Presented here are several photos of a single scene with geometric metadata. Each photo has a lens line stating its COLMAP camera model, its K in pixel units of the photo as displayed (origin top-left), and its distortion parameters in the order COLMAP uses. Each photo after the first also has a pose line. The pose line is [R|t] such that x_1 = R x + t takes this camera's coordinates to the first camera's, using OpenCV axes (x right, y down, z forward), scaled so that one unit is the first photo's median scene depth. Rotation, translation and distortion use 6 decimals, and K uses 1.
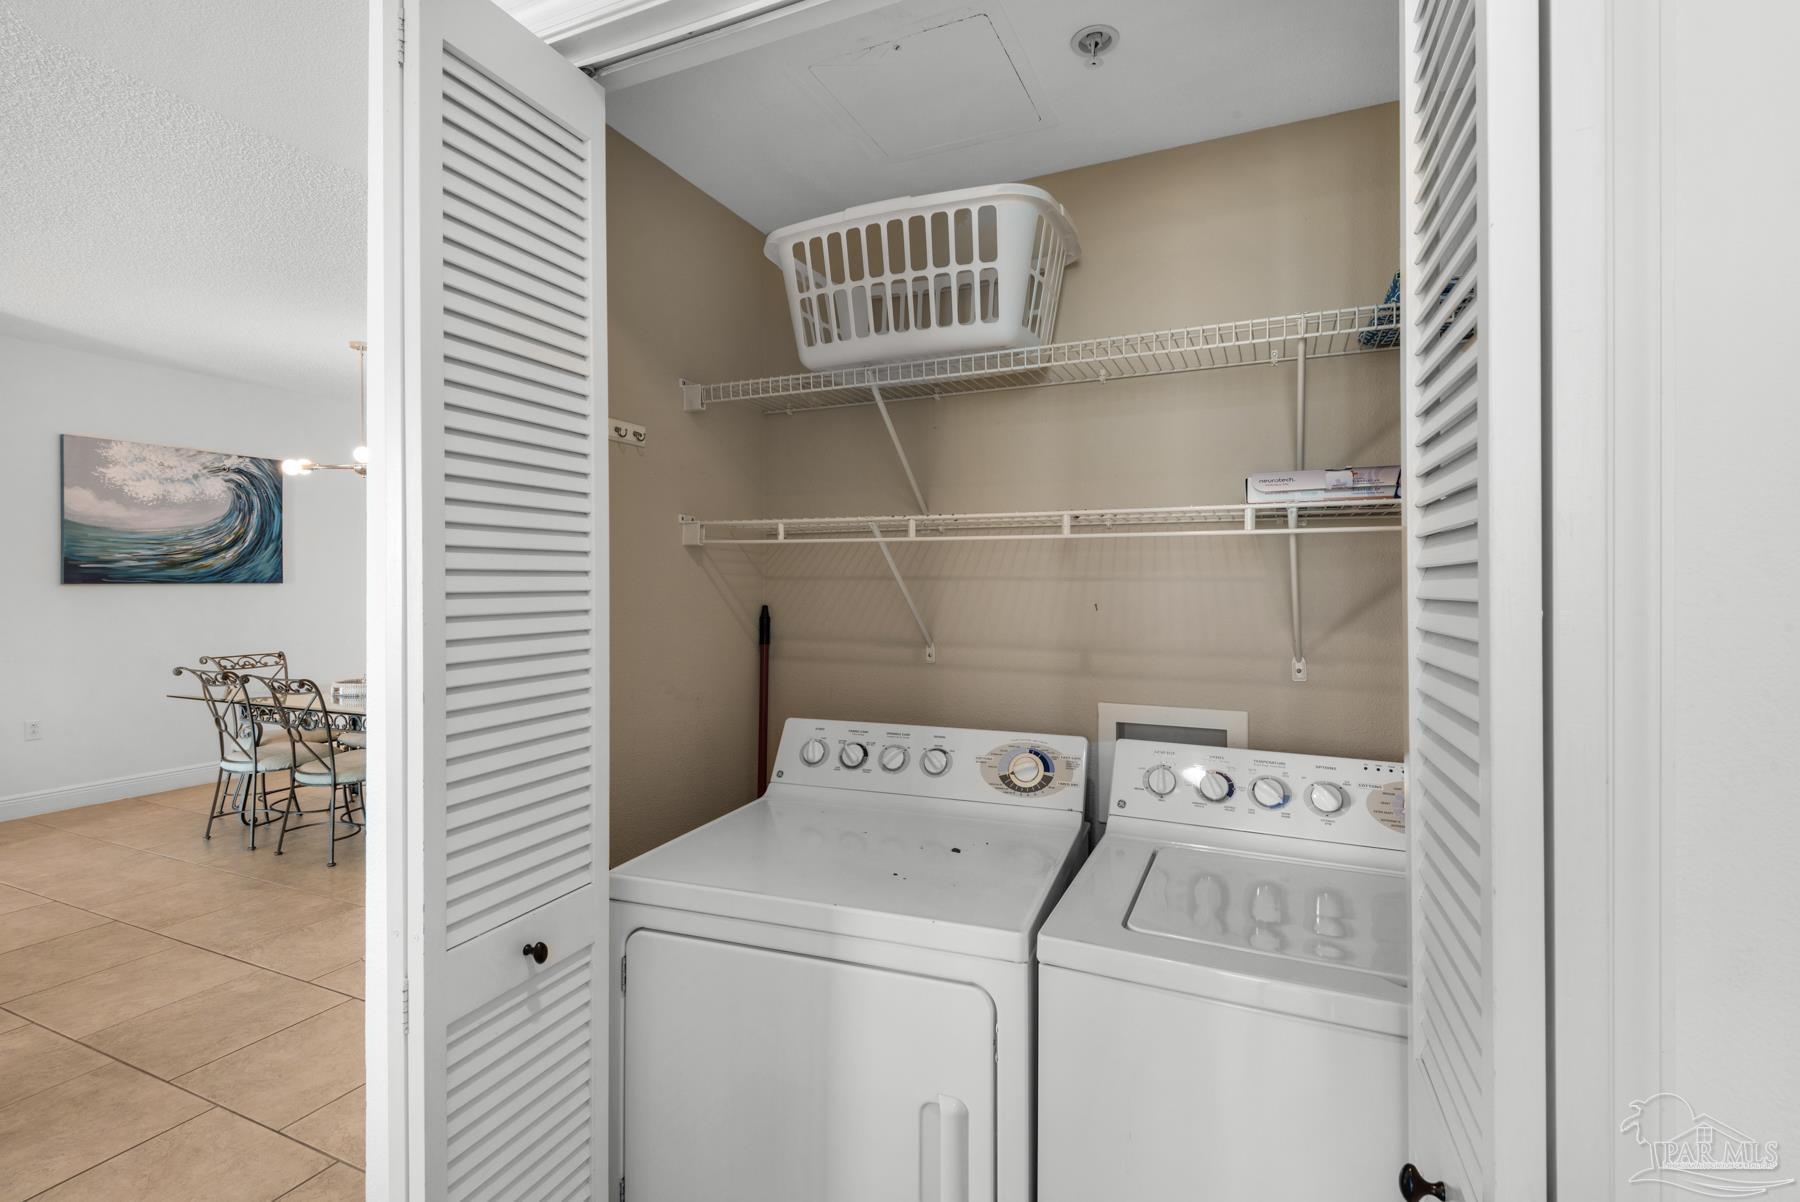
lens RADIAL K [[816.9, 0, 903.9], [0, 816.9, 585.4], [0, 0, 1]] dist [0.037227, -0.020404]
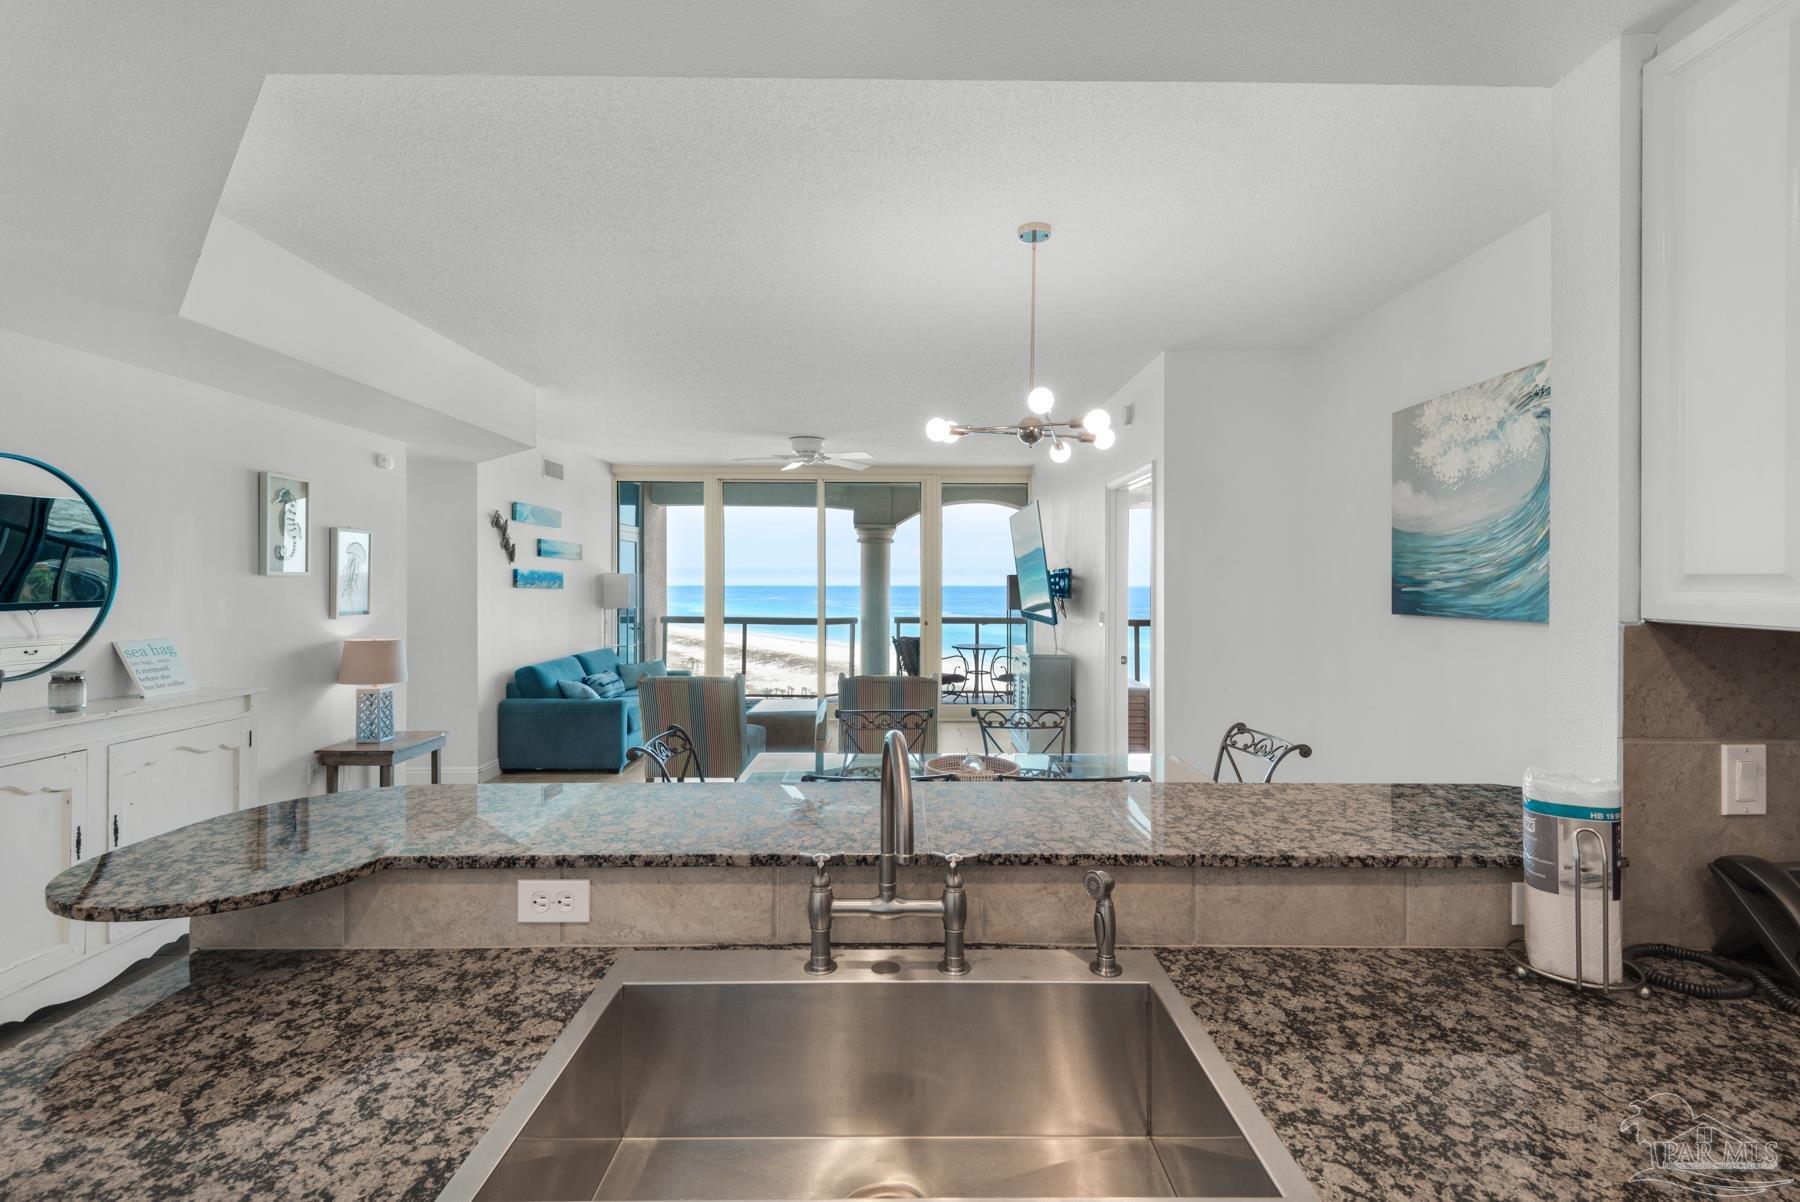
lens RADIAL K [[816.9, 0, 903.9], [0, 816.9, 585.4], [0, 0, 1]] dist [0.037227, -0.020404]
pose [[-0.911375, 0.003877, -0.411560, -0.268160], [0.001420, 0.999979, 0.006277, -0.028730], [0.411576, 0.005137, -0.911361, 1.306326]]
